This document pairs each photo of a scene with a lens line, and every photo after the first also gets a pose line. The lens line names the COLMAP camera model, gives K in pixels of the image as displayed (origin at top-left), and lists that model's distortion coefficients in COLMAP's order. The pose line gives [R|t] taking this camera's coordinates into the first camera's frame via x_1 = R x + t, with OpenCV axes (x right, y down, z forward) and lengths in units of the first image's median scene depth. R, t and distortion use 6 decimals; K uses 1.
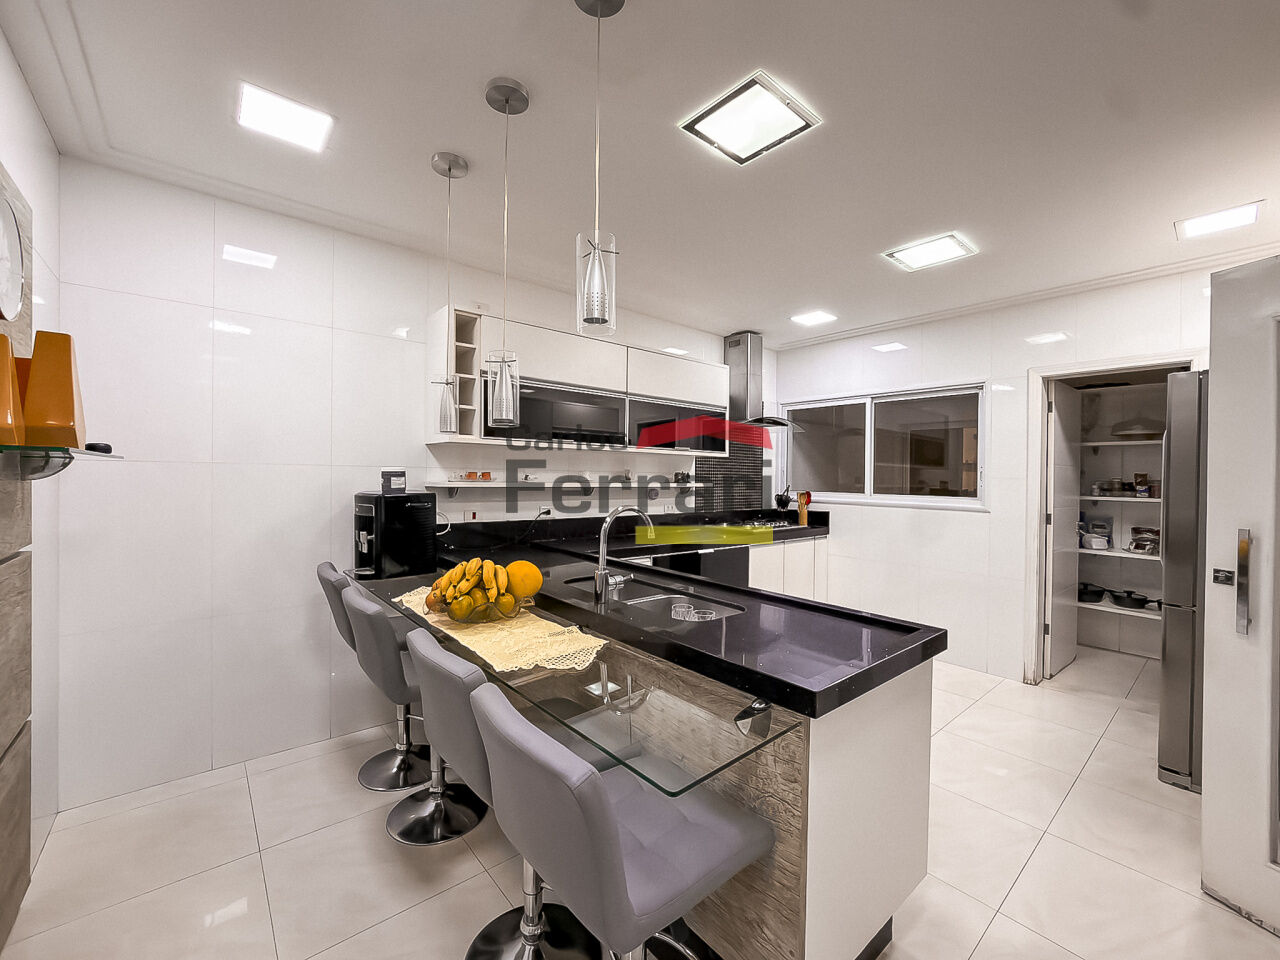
lens RADIAL K [[525.8, 0, 636.4], [0, 525.8, 479.8], [0, 0, 1]] dist [-0.007905, 0.000063]
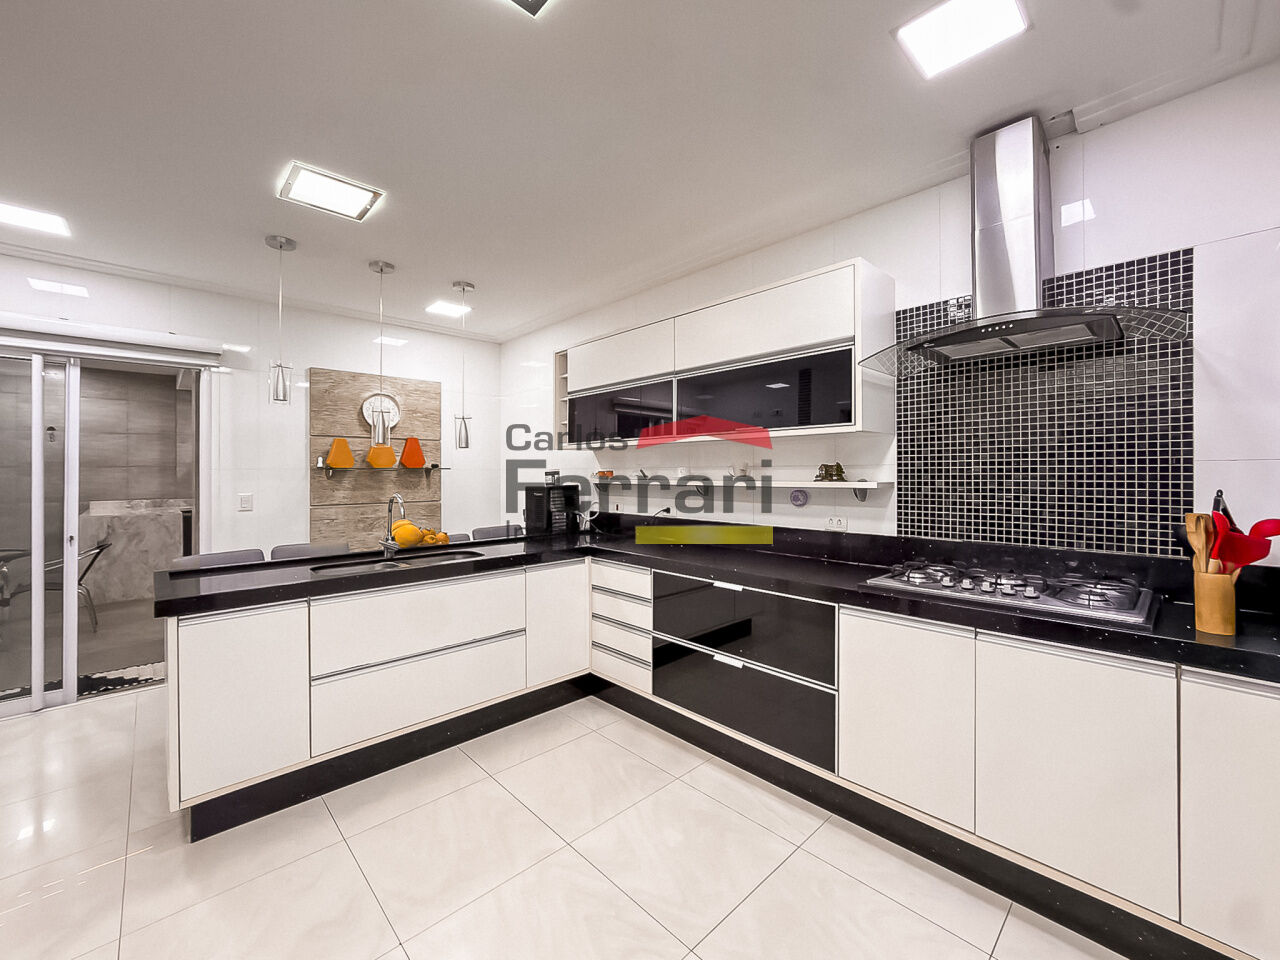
lens RADIAL K [[519.3, 0, 639.0], [0, 519.3, 472.9], [0, 0, 1]] dist [-0.011430, 0.000122]
pose [[0.062616, -0.015025, -0.997925, 0.824110], [-0.002734, 0.999880, -0.015226, 0.007557], [0.998034, 0.003682, 0.062567, 0.918807]]
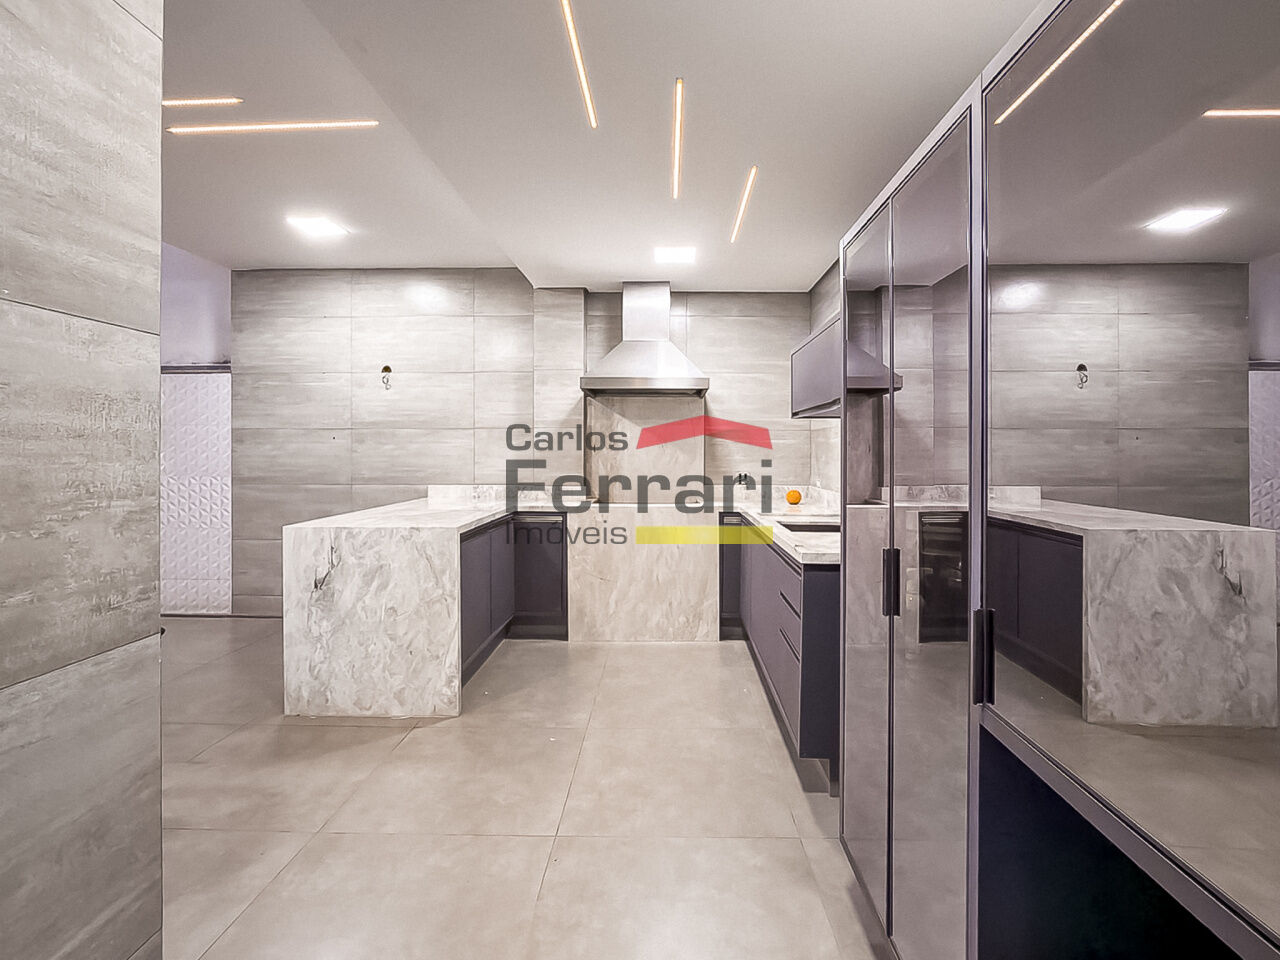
lens RADIAL K [[605.9, 0, 656.9], [0, 605.9, 452.0], [0, 0, 1]] dist [-0.013021, -0.000103]
pose [[-0.650617, -0.012018, -0.759311, -0.641649], [-0.009981, 0.999924, -0.007275, 0.018876], [0.759340, 0.002845, -0.650688, 0.225498]]
